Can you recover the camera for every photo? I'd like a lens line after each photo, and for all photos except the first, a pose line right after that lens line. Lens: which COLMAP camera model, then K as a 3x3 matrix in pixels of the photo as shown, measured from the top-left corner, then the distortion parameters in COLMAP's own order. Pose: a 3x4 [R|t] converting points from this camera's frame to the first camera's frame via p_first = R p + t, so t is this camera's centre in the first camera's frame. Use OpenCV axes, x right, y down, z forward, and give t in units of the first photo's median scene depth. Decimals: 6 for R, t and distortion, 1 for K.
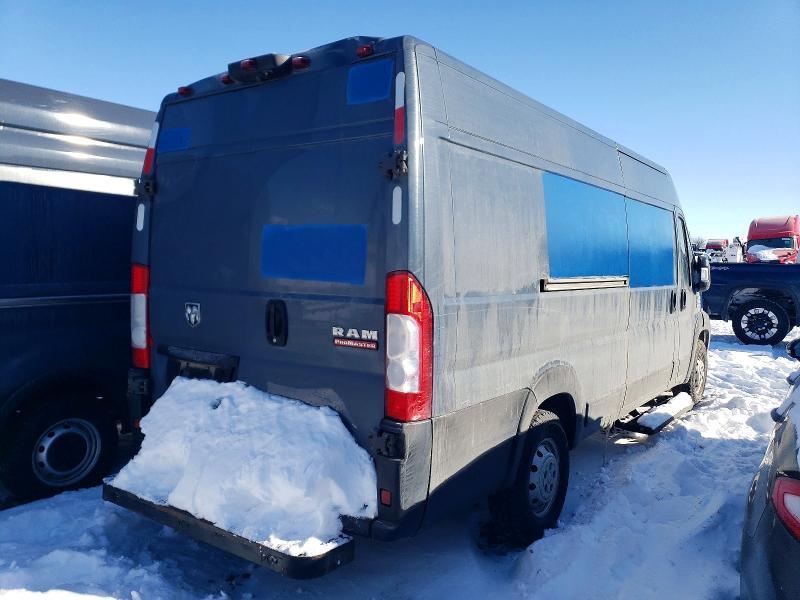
lens RADIAL K [[634.7, 0, 400.0], [0, 634.7, 300.0], [0, 0, 1]] dist [-0.003819, -0.003100]
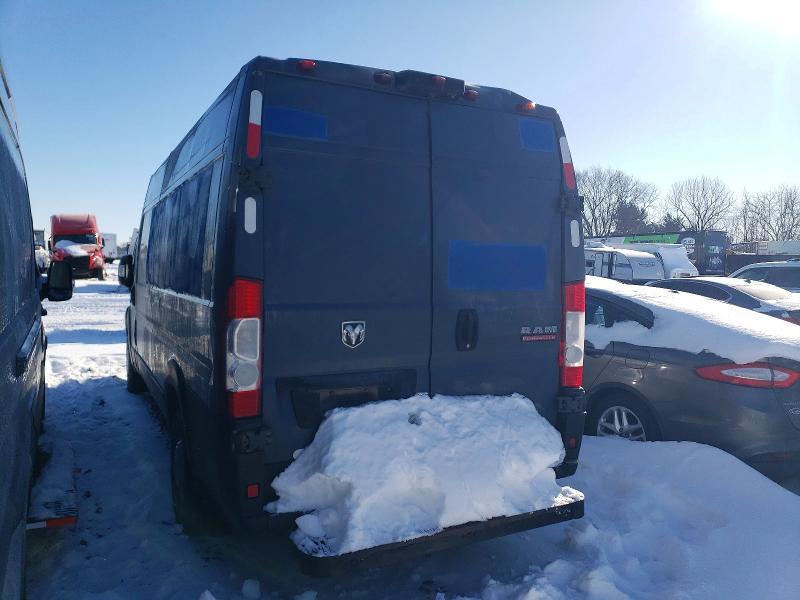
lens RADIAL K [[622.7, 0, 400.2], [0, 622.7, 305.3], [0, 0, 1]] dist [0.028240, -0.001272]
pose [[0.437047, -0.059659, 0.897458, -1.207640], [0.041336, 0.998076, 0.046218, -0.061549], [-0.898489, 0.016897, 0.438672, 0.626562]]
